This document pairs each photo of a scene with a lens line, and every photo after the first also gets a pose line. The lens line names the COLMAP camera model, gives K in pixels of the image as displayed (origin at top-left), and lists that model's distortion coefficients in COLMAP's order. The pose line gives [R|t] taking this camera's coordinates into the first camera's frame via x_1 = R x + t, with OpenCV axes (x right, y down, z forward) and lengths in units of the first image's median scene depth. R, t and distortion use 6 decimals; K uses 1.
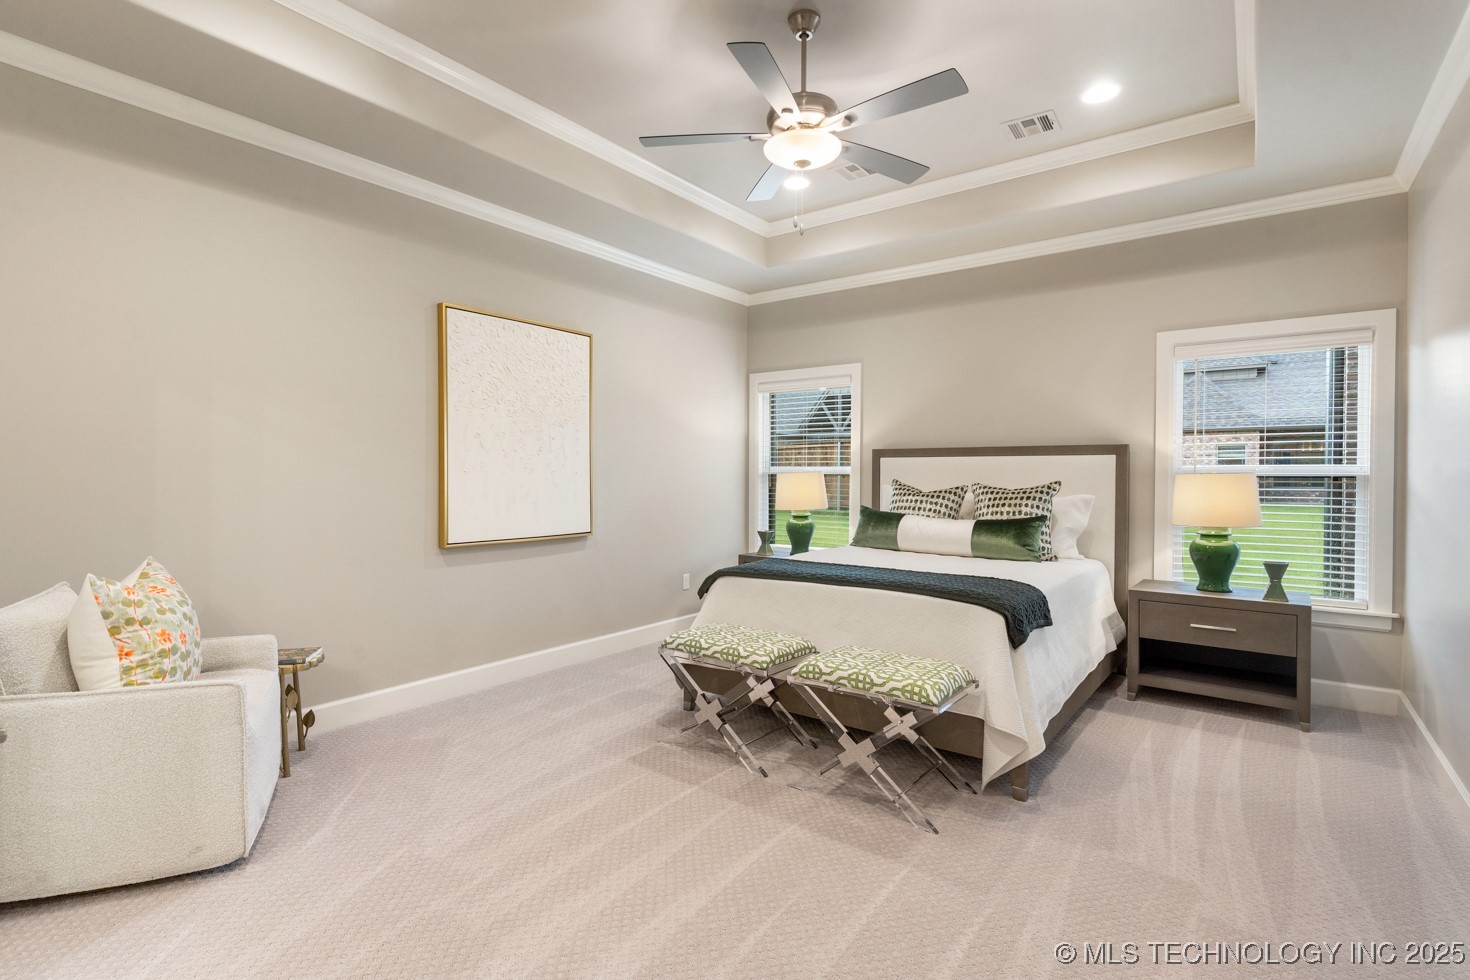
lens RADIAL K [[704.7, 0, 724.0], [0, 704.7, 484.6], [0, 0, 1]] dist [-0.000969, 0.001332]
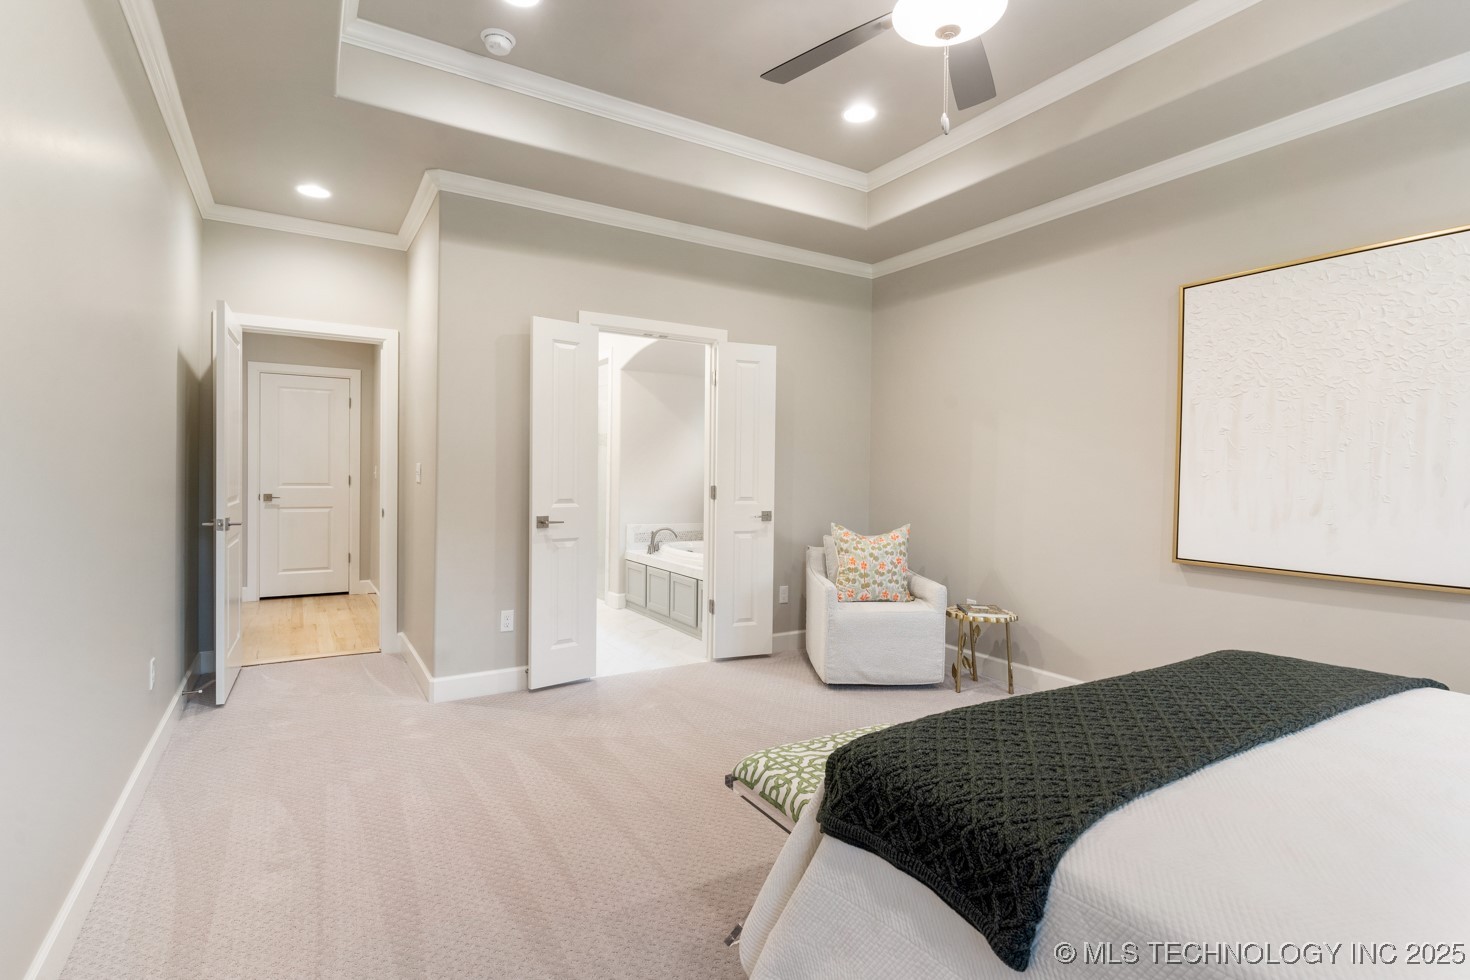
lens RADIAL K [[704.7, 0, 724.0], [0, 704.7, 484.6], [0, 0, 1]] dist [-0.000969, 0.001332]
pose [[-0.369119, 0.007388, -0.929353, 1.083525], [-0.025174, 0.999522, 0.017944, -0.016193], [0.929041, 0.030019, -0.368757, 1.357417]]
